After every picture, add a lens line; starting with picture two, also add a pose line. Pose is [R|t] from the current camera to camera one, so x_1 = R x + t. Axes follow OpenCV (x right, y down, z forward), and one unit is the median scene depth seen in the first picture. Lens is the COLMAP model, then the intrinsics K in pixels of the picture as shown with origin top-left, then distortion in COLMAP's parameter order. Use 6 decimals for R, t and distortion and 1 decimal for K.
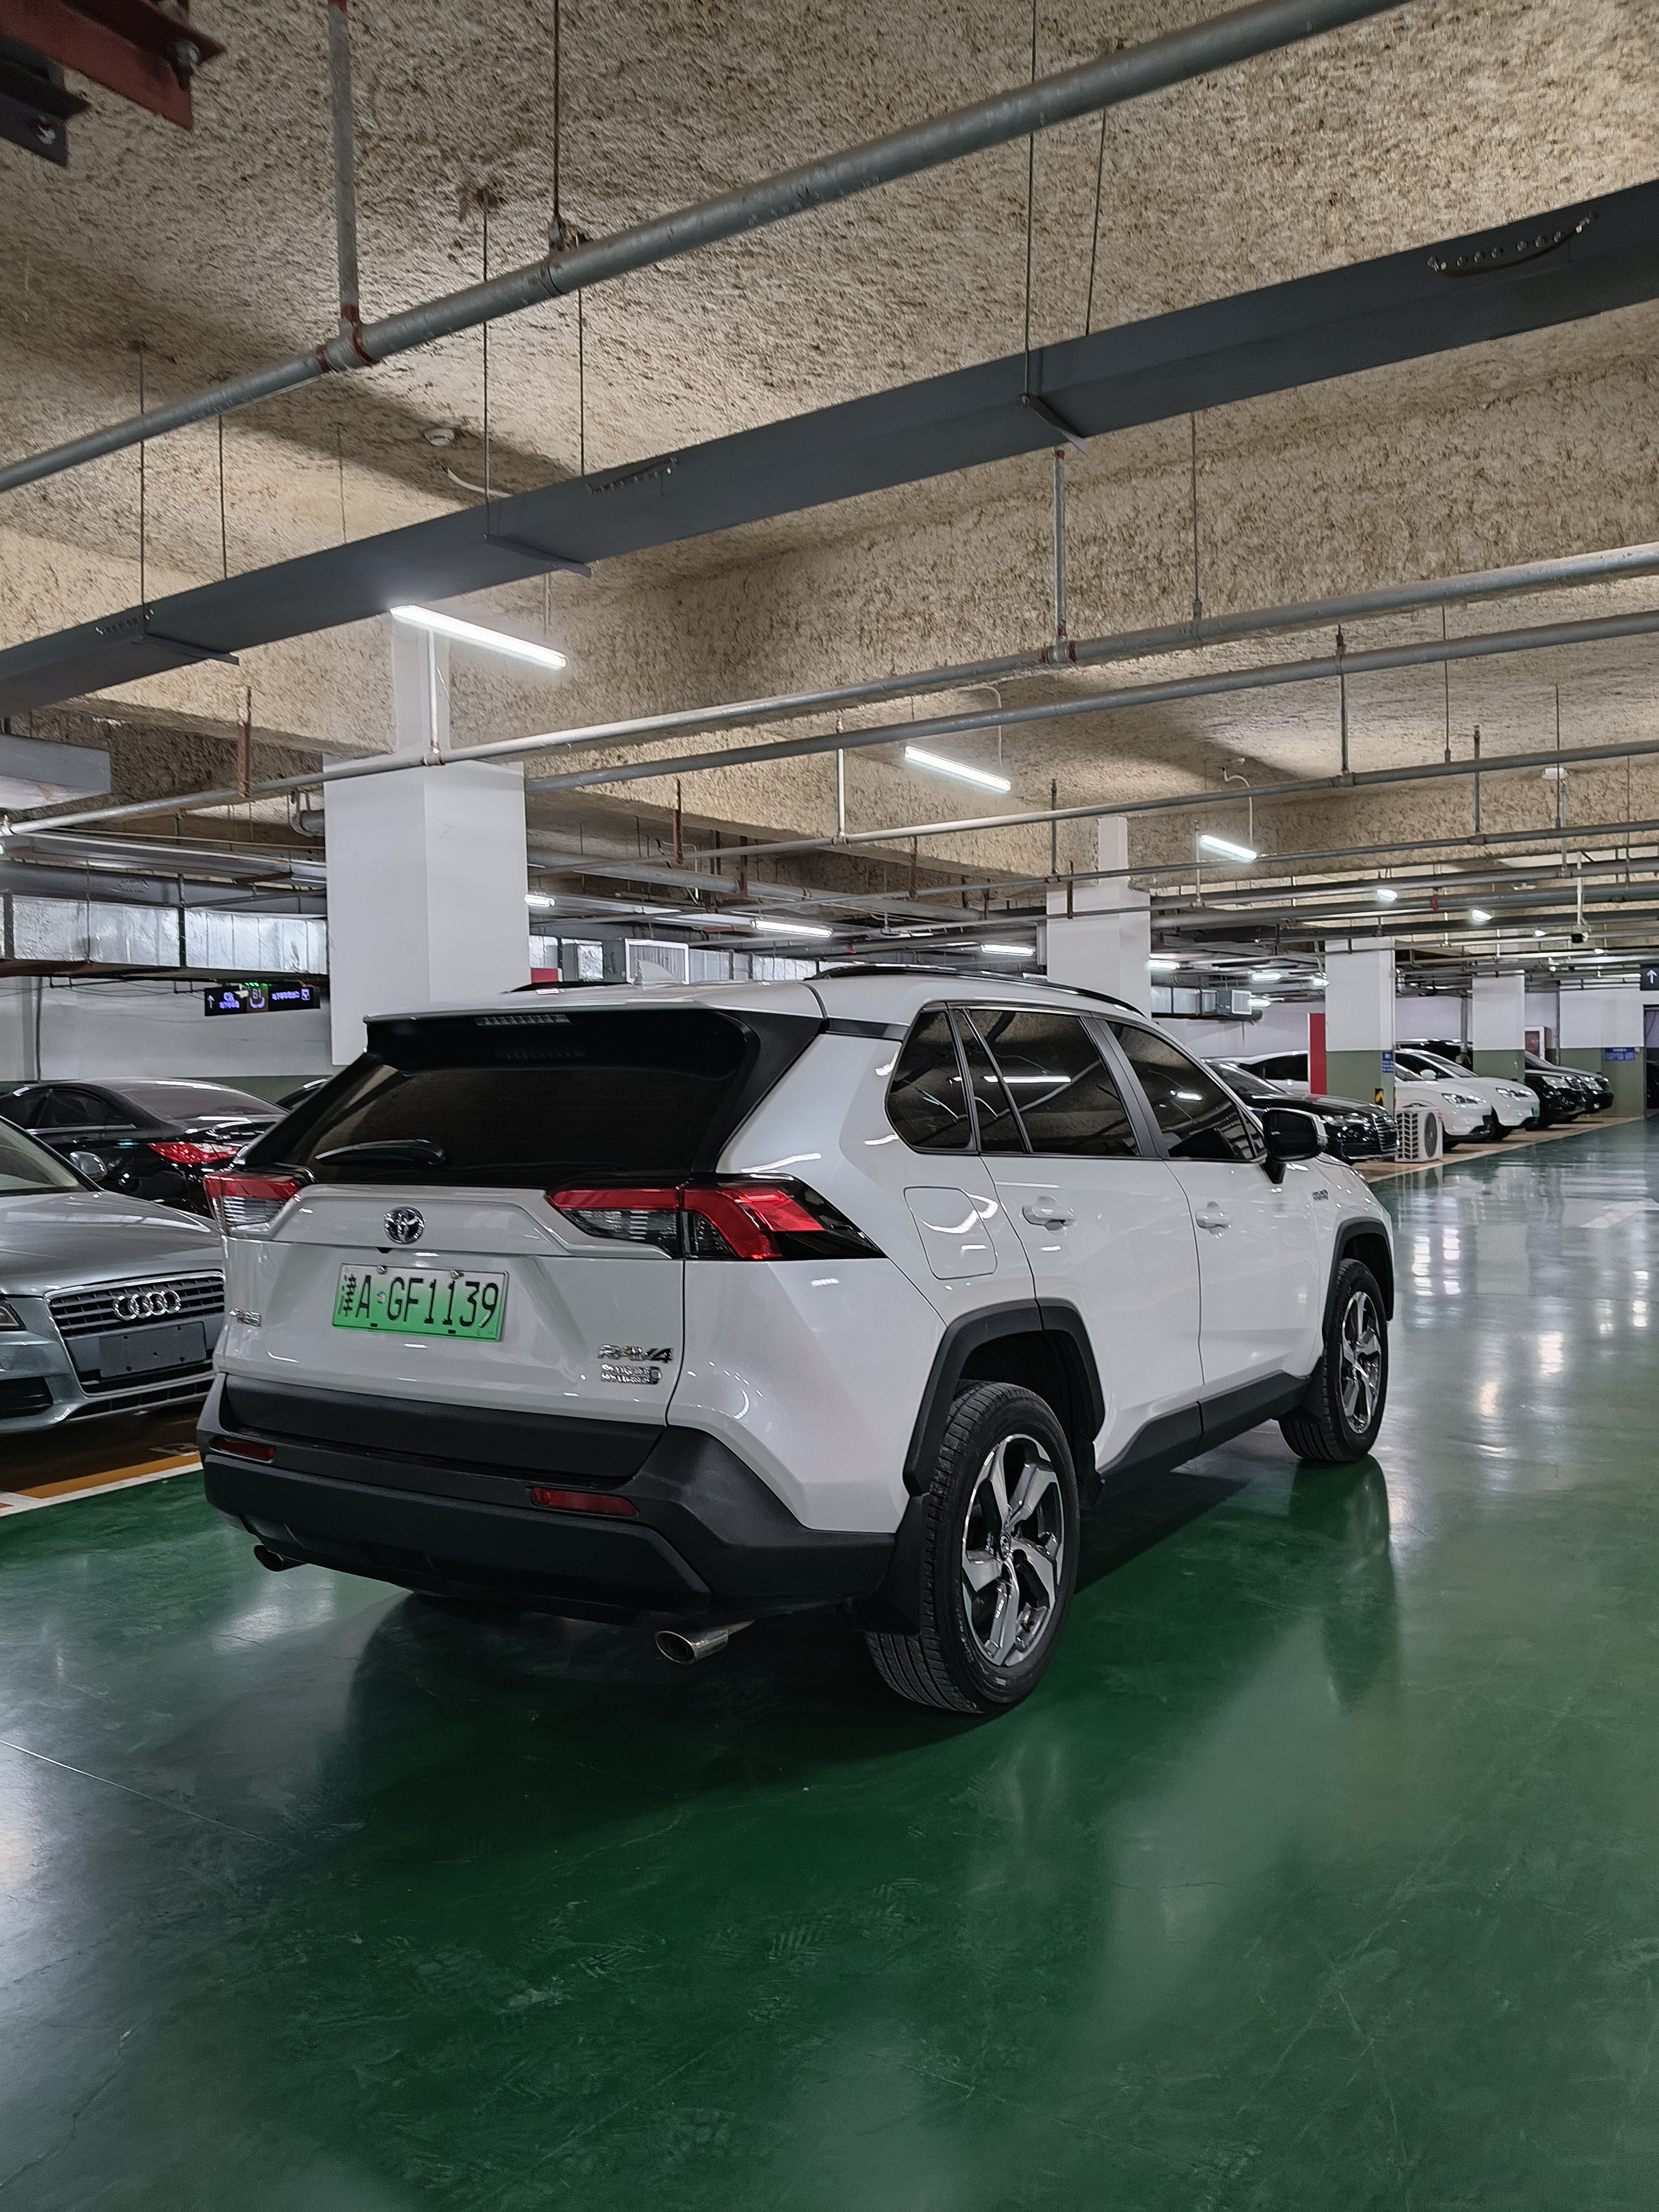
lens RADIAL K [[1716.3, 0, 829.5], [0, 1716.3, 1106.0], [0, 0, 1]] dist [0.079932, -0.174988]
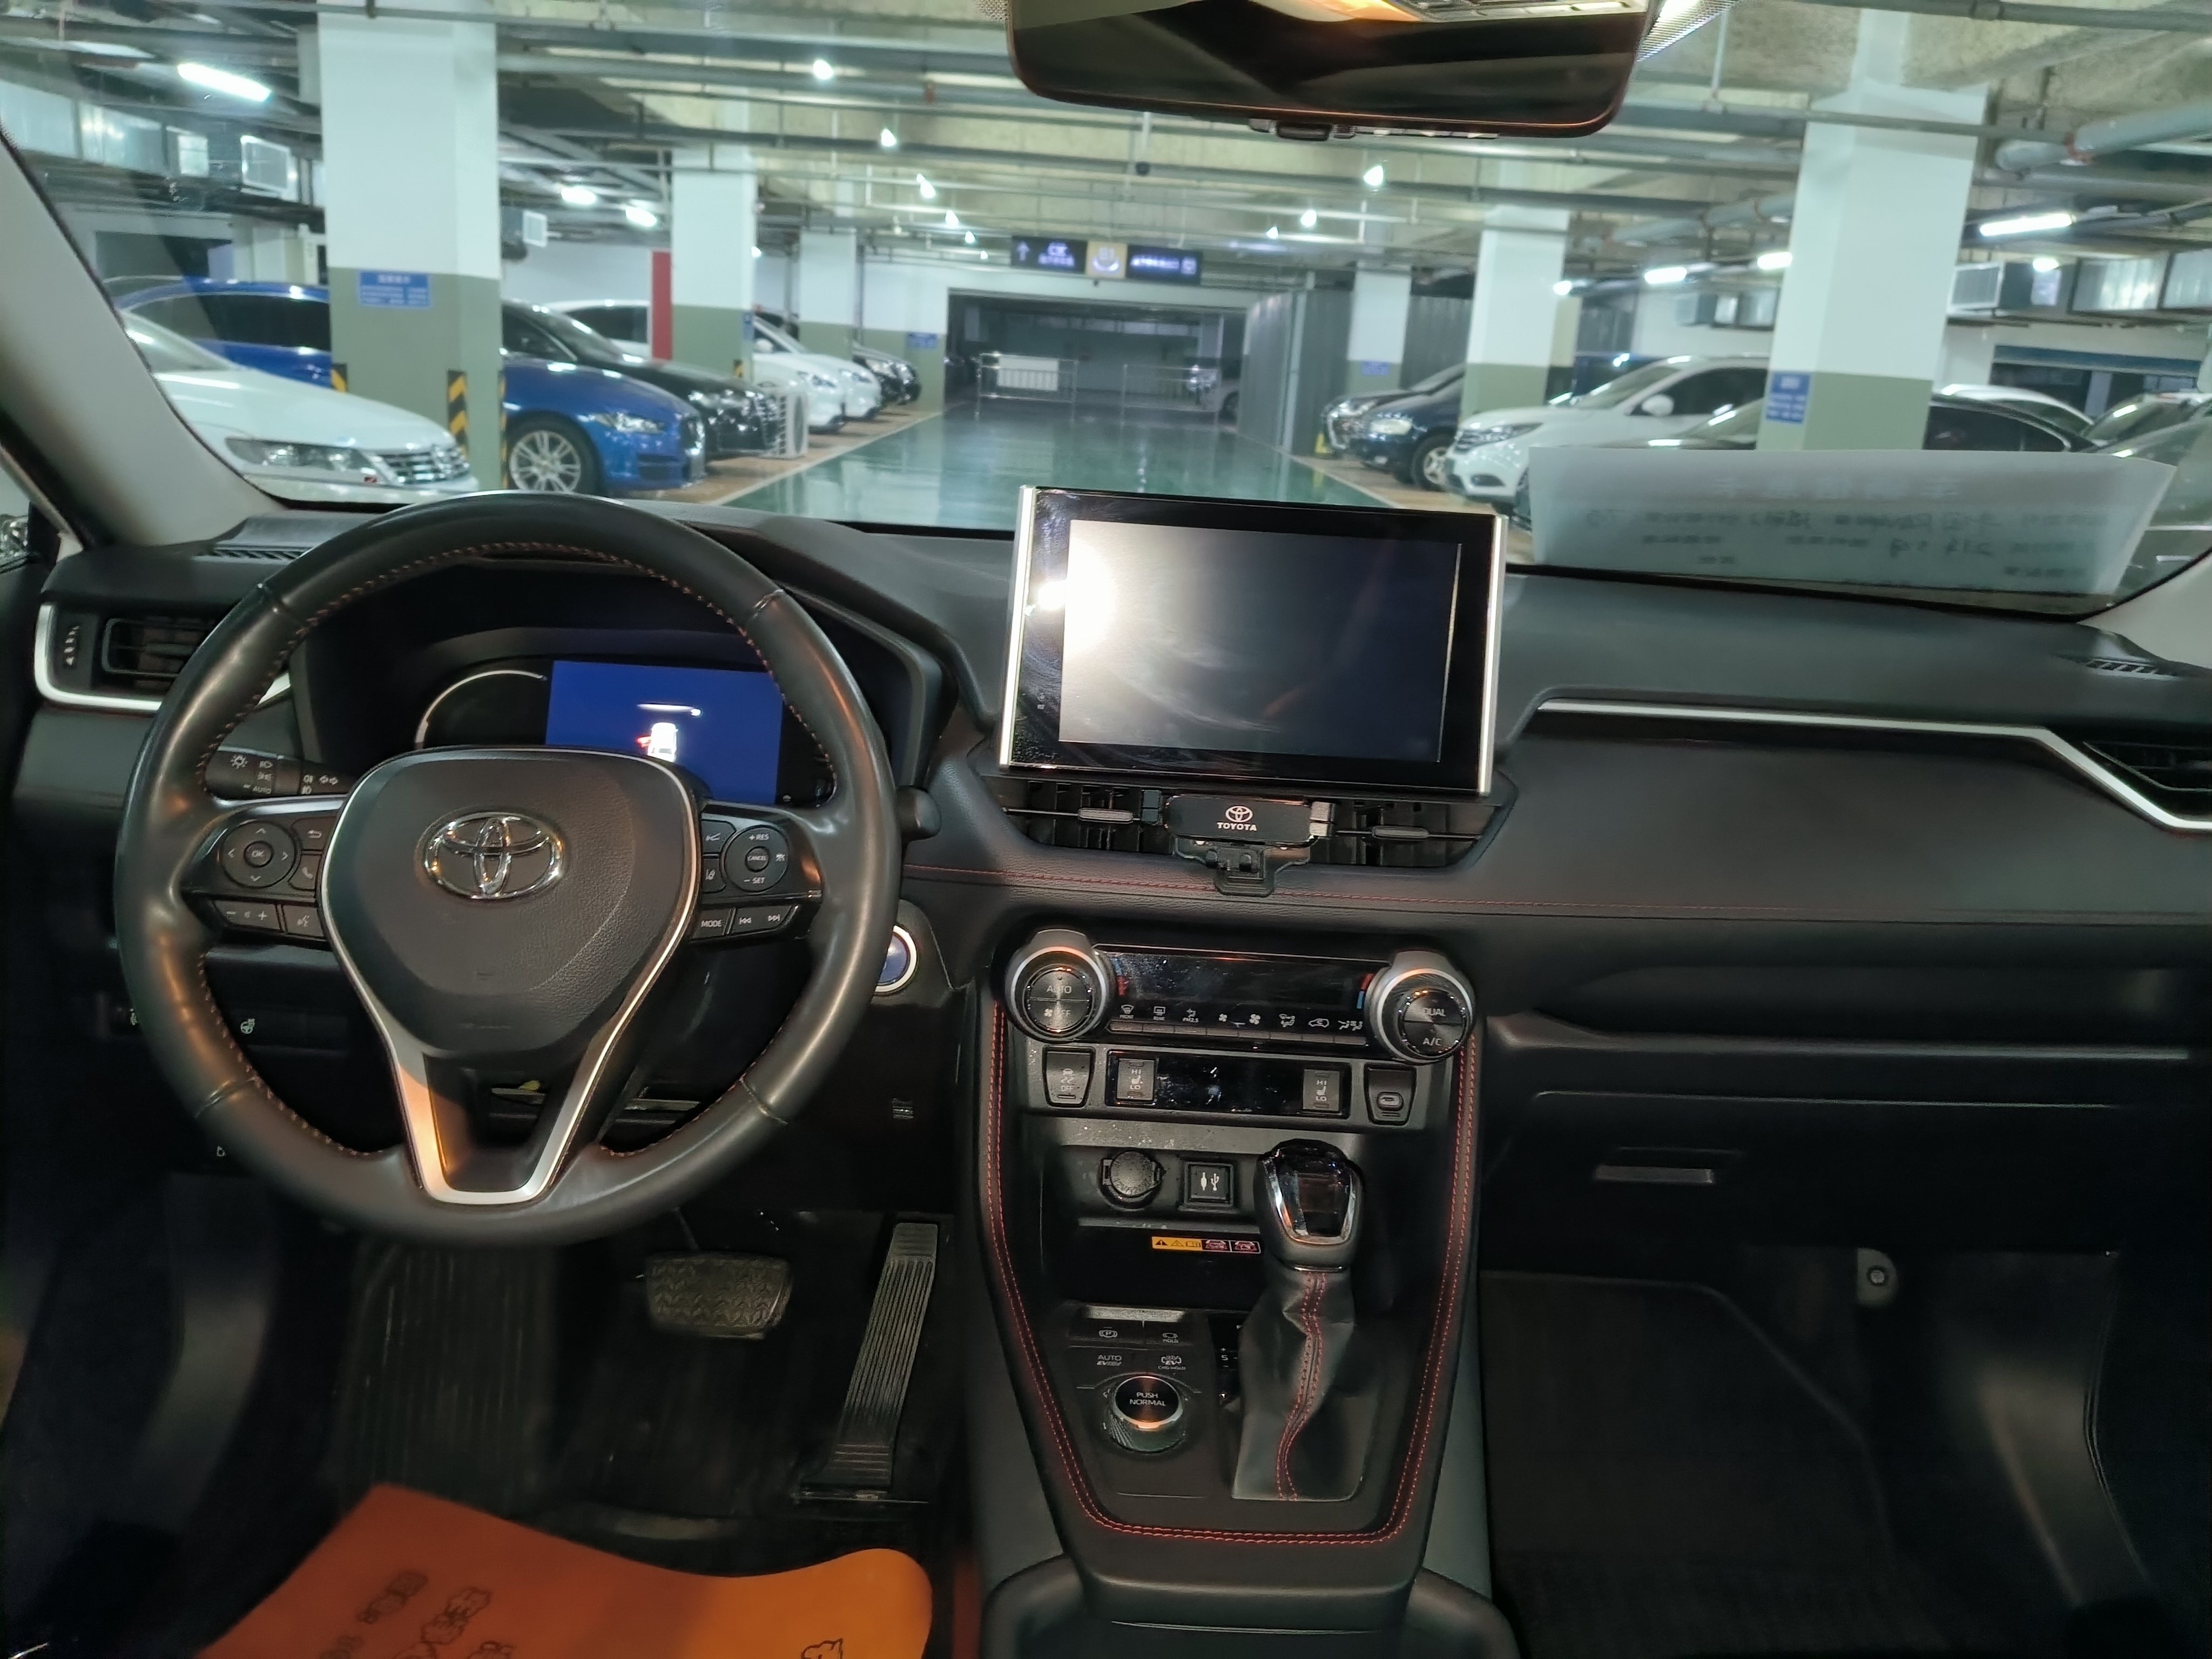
lens RADIAL K [[1764.5, 0, 1106.0], [0, 1764.5, 829.5], [0, 0, 1]] dist [-0.007541, -0.011039]
pose [[0.820394, -0.065701, 0.568011, -0.051793], [-0.080610, 0.970167, 0.228645, 0.000912], [-0.566088, -0.233366, 0.790623, 0.720173]]
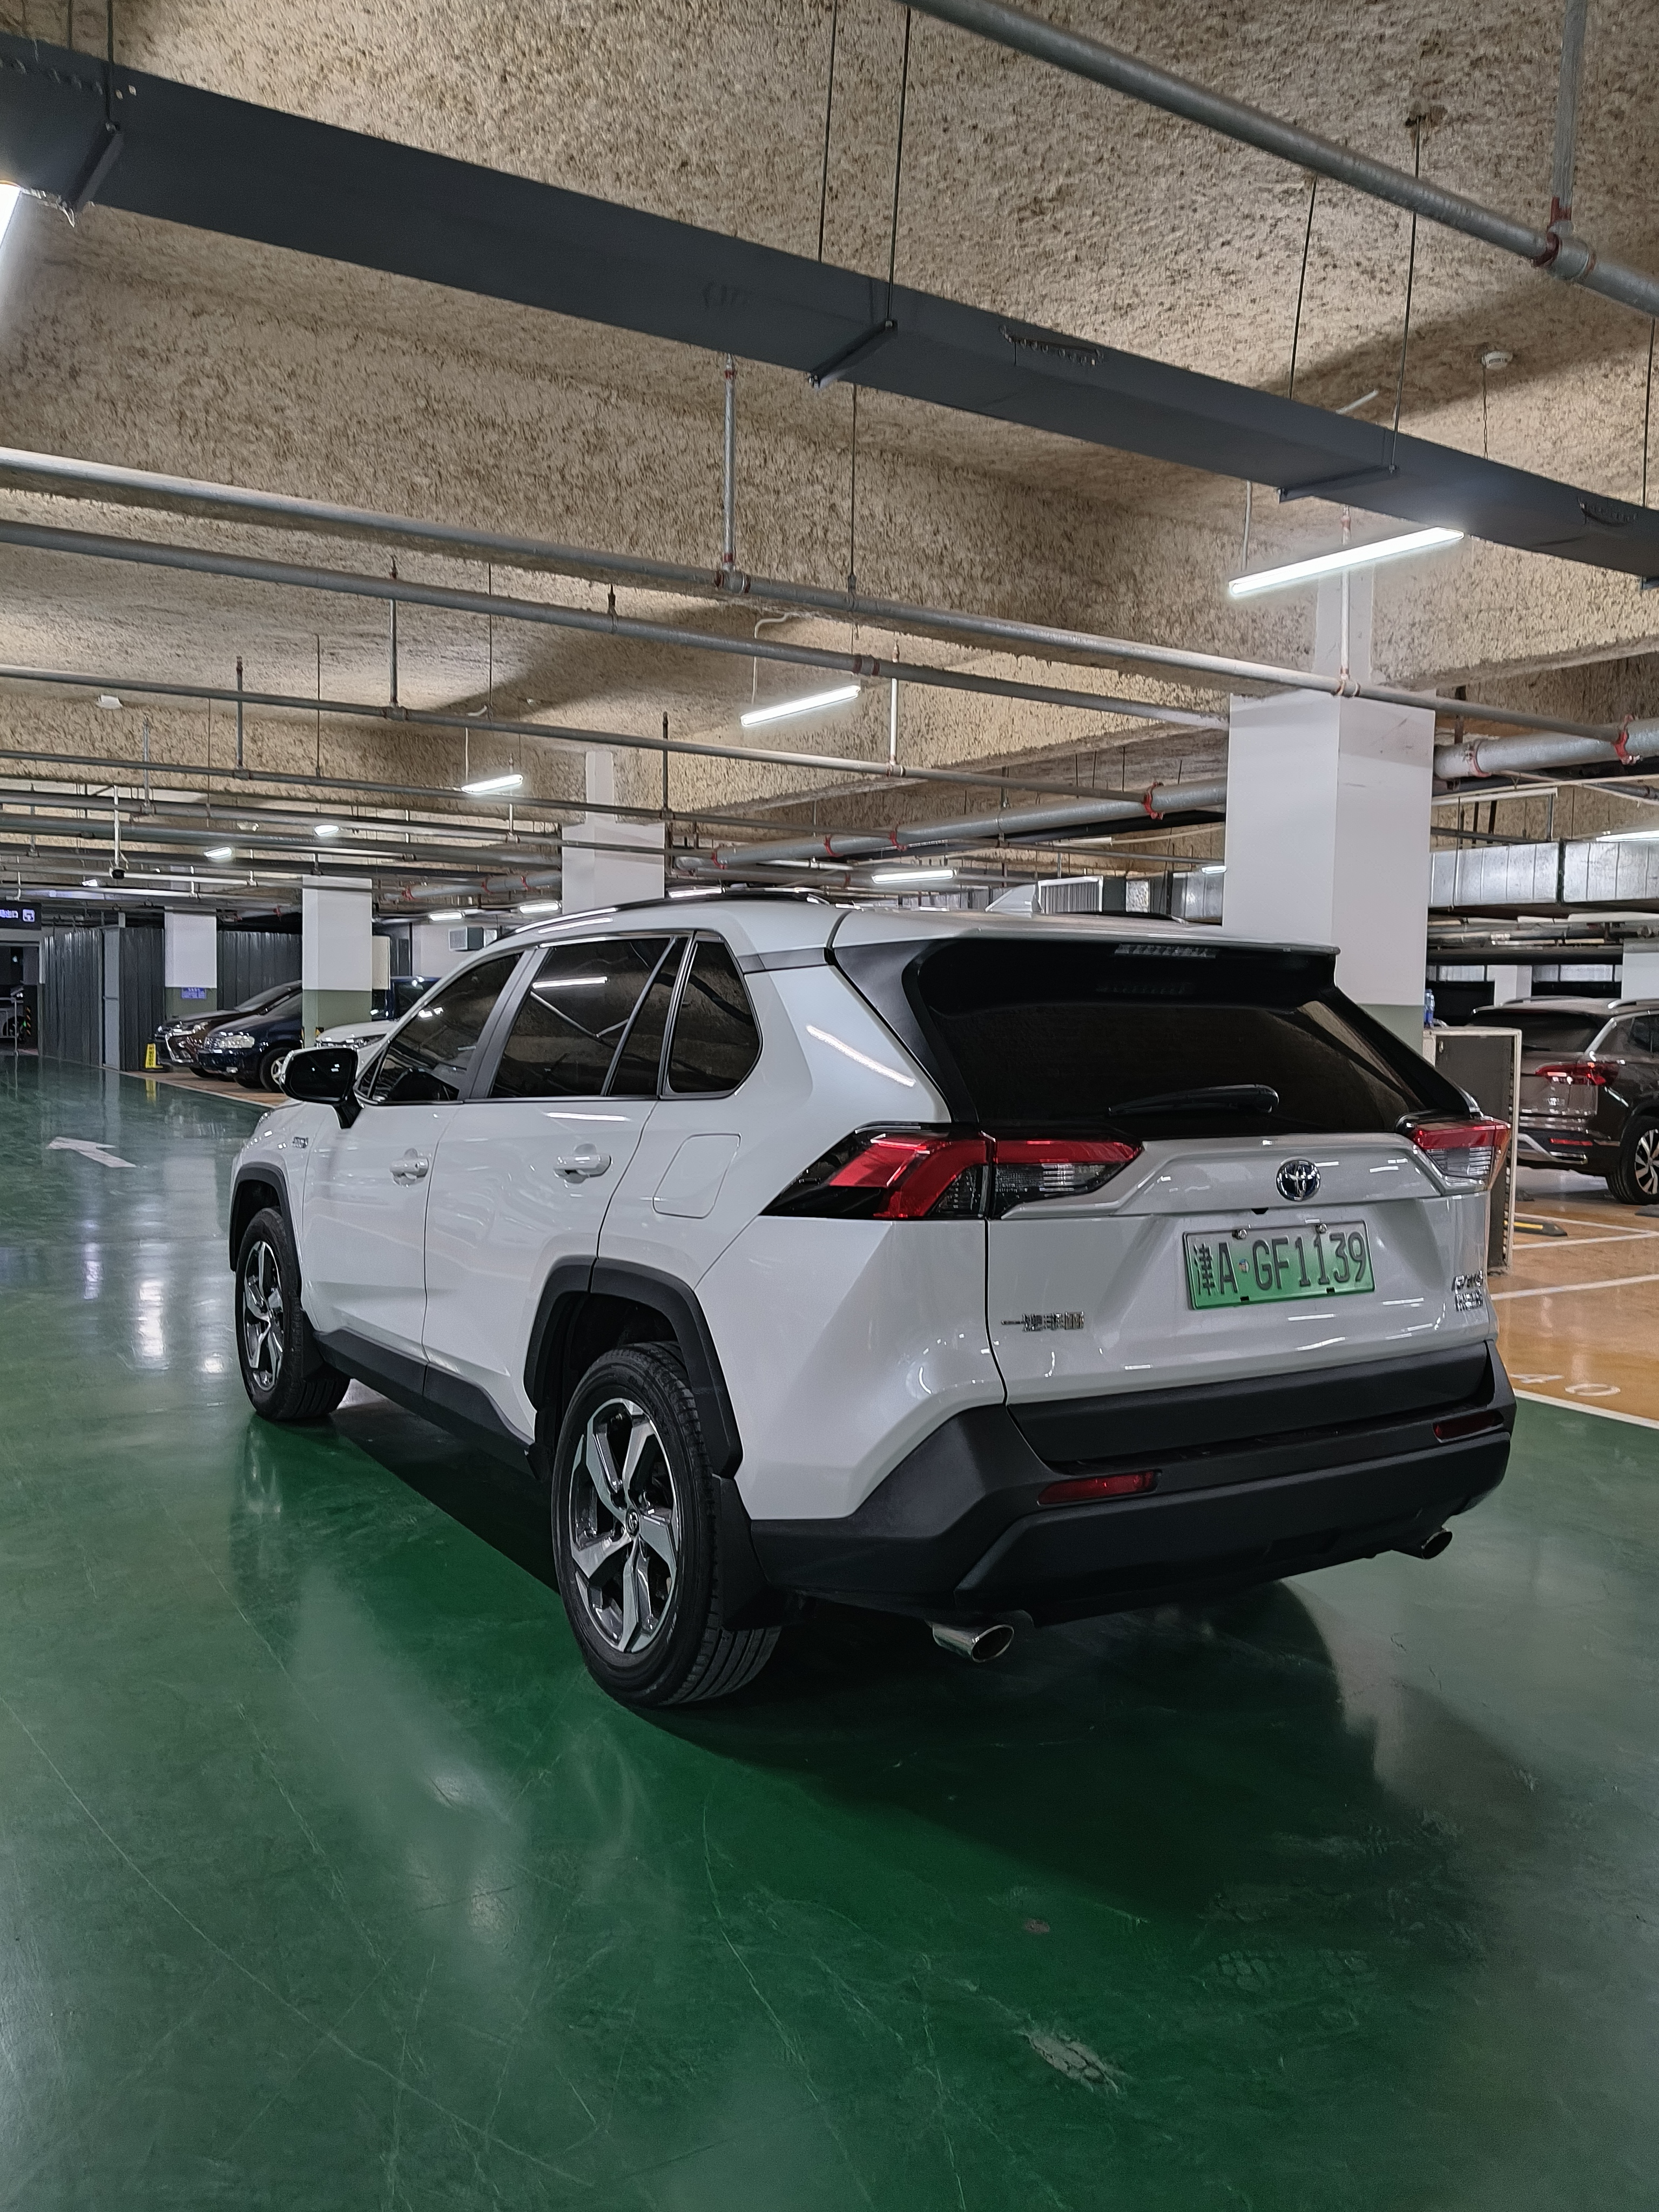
lens RADIAL K [[1764.5, 0, 829.5], [0, 1764.5, 1106.0], [0, 0, 1]] dist [-0.007541, -0.011039]
pose [[0.412330, -0.014950, 0.910912, -0.607942], [-0.016433, 0.999581, 0.023844, 0.006360], [-0.910886, -0.024800, 0.411911, 0.434170]]
